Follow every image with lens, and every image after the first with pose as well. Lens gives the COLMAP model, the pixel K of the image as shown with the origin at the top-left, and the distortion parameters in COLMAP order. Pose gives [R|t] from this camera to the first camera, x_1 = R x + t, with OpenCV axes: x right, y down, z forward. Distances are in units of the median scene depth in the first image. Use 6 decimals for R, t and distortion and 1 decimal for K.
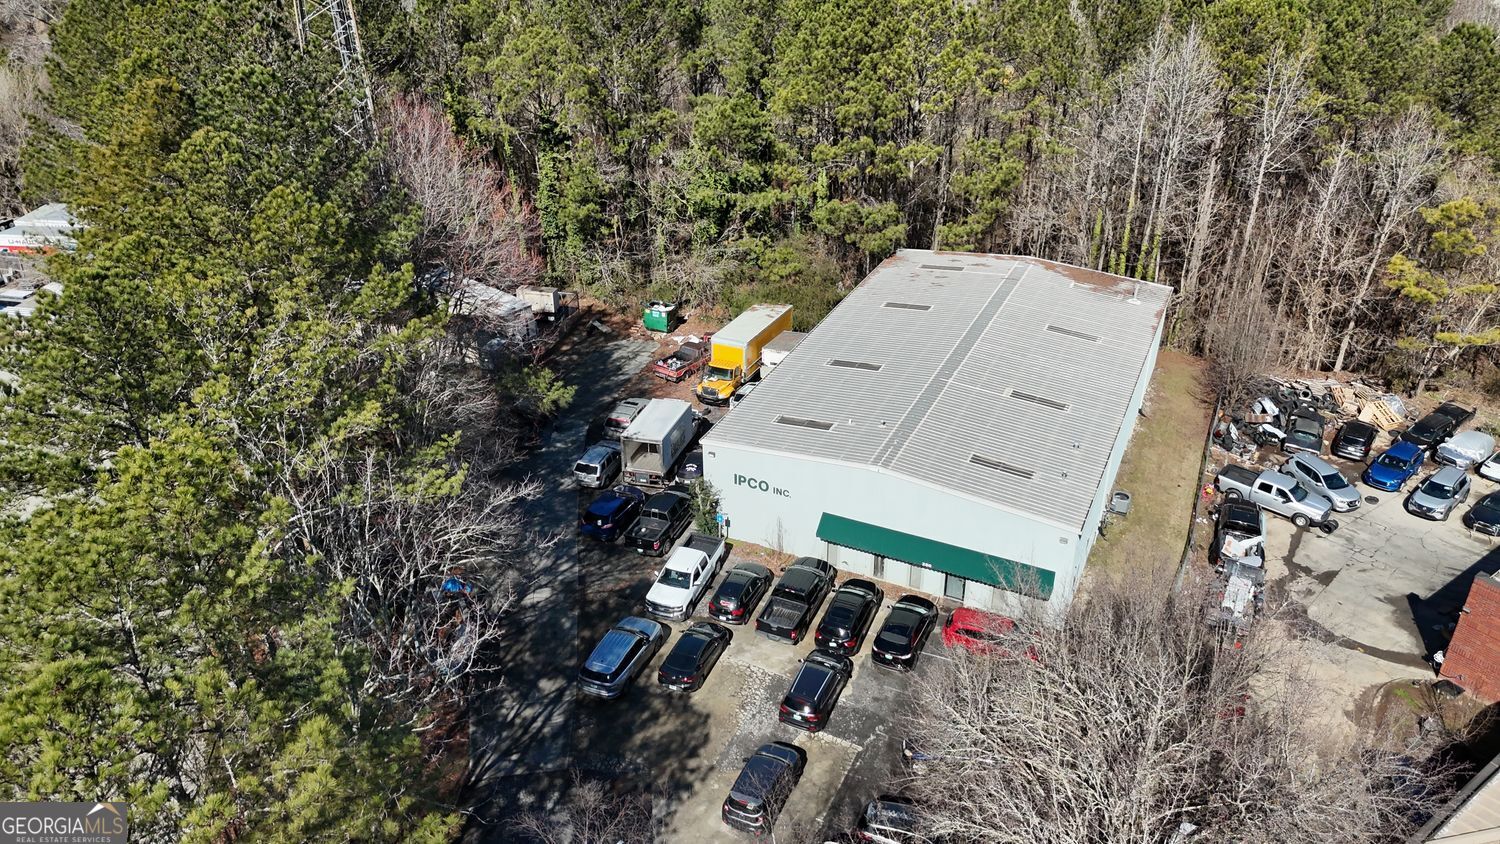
lens RADIAL K [[1100.2, 0, 750.0], [0, 1100.2, 415.8], [0, 0, 1]] dist [0.086176, -0.082011]
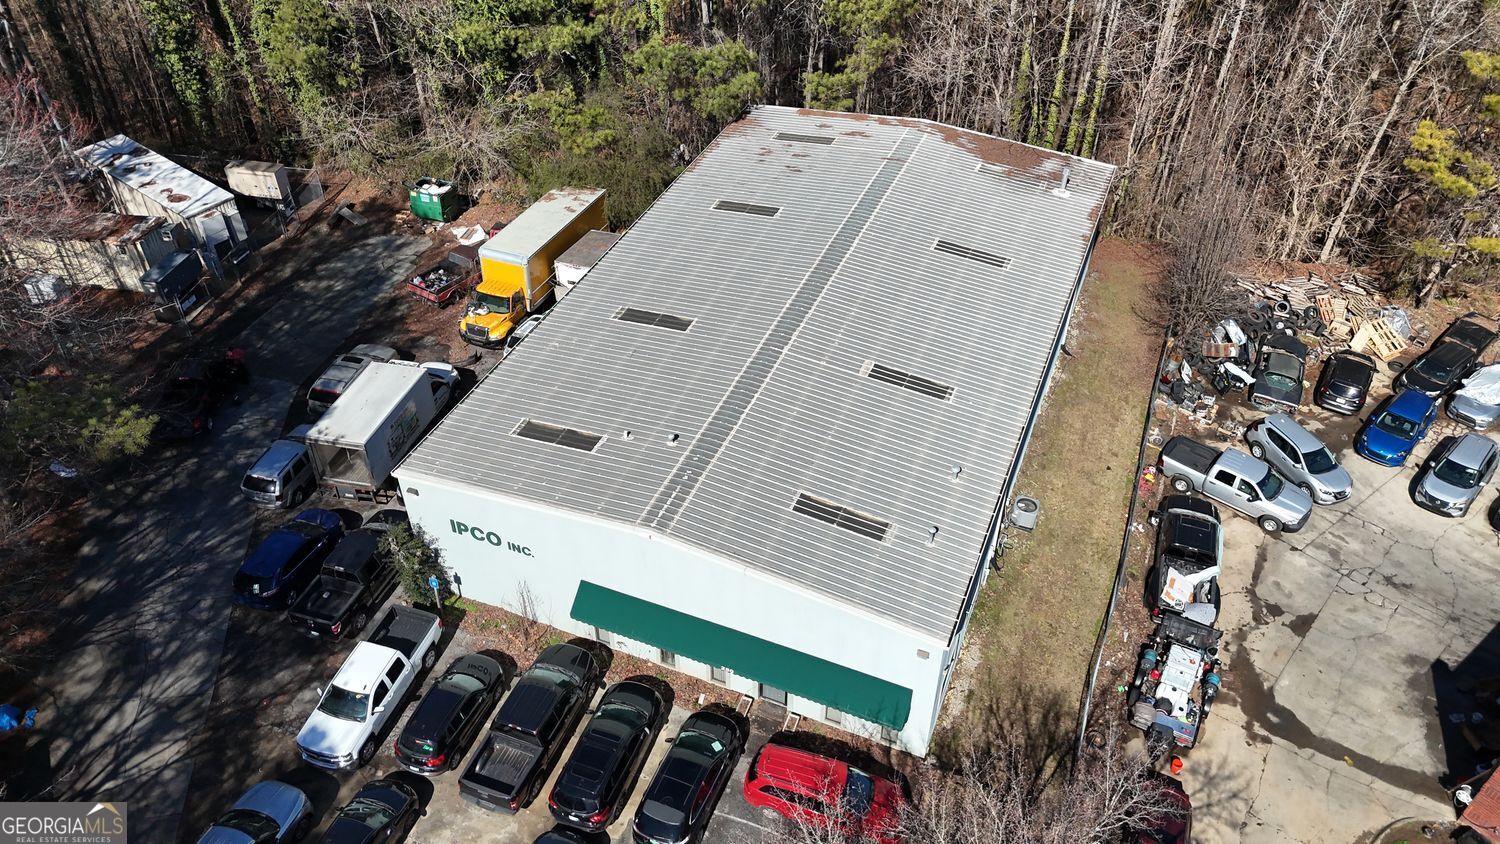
lens RADIAL K [[1109.8, 0, 748.1], [0, 1109.8, 409.0], [0, 0, 1]] dist [0.071783, -0.062166]
pose [[0.998791, -0.027459, 0.040763, 0.121304], [0.019110, 0.981083, 0.192643, -0.120504], [-0.045282, -0.191632, 0.980422, 0.301508]]
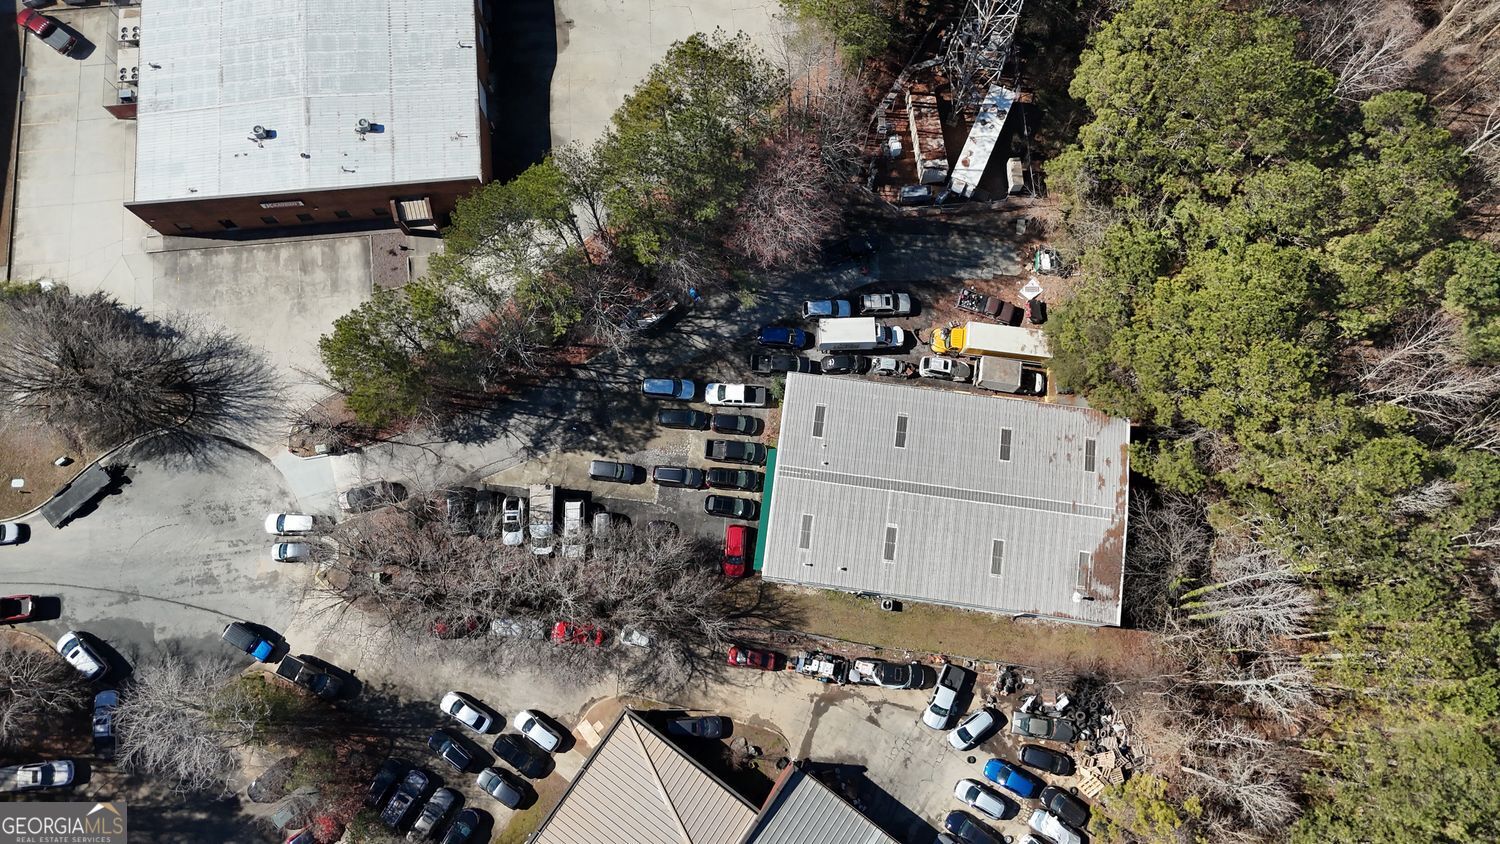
lens RADIAL K [[1100.2, 0, 750.0], [0, 1100.2, 415.8], [0, 0, 1]] dist [0.086176, -0.082011]
pose [[0.305943, 0.925582, -0.222928, 0.354945], [-0.451598, 0.347224, 0.821885, -1.234388], [0.838128, -0.150776, 0.524222, -0.013551]]
